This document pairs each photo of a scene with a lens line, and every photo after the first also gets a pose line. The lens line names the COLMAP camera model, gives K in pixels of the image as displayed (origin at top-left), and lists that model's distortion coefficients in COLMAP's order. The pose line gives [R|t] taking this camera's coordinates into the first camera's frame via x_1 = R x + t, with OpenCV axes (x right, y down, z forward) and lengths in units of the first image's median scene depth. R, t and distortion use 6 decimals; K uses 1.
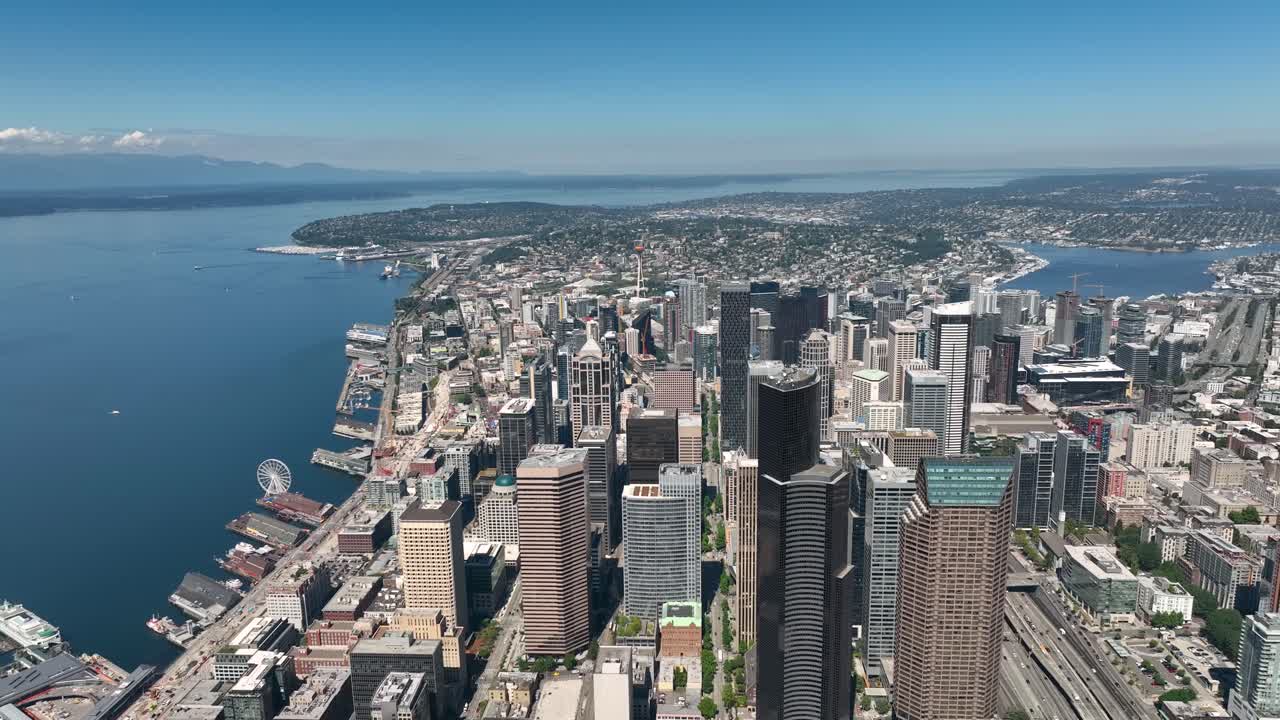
lens RADIAL K [[905.9, 0, 649.7], [0, 905.9, 360.3], [0, 0, 1]] dist [0.000279, -0.002426]
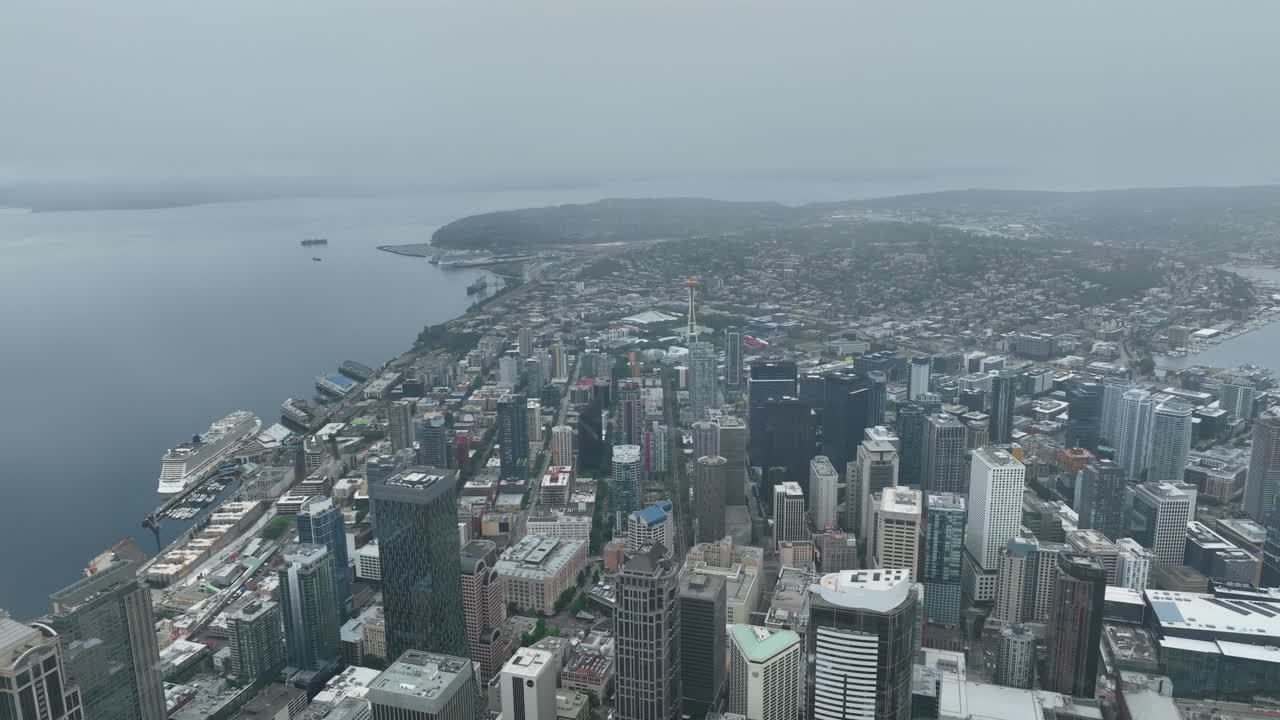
lens RADIAL K [[905.9, 0, 649.7], [0, 905.9, 360.3], [0, 0, 1]] dist [0.000279, -0.002426]
pose [[0.970924, 0.056601, -0.232602, 0.161067], [-0.053464, 0.998374, 0.019773, -0.080982], [0.233343, -0.006762, 0.972371, 0.270779]]
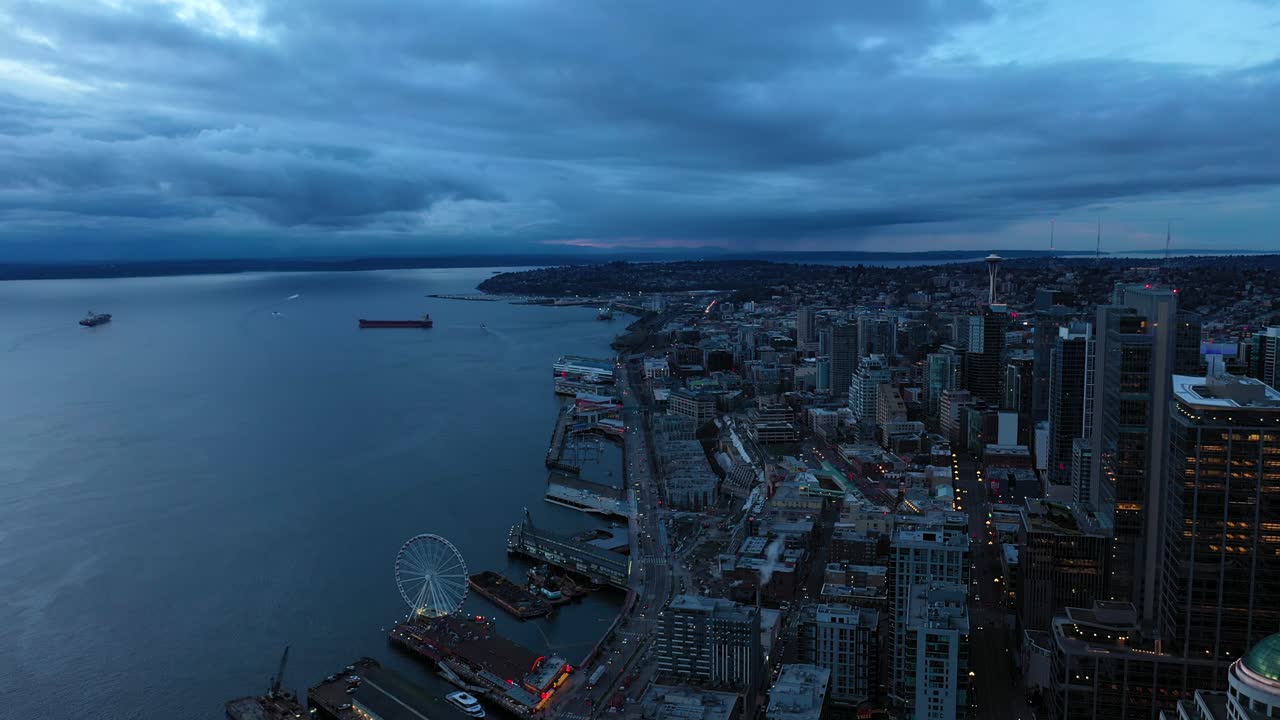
lens RADIAL K [[1028.2, 0, 635.8], [0, 1028.2, 359.7], [0, 0, 1]] dist [-0.038119, -0.000820]
pose [[0.976101, 0.030934, -0.215105, -0.116972], [-0.052667, 0.993982, -0.096048, 0.036482], [0.210839, 0.105082, 0.971856, 0.287770]]
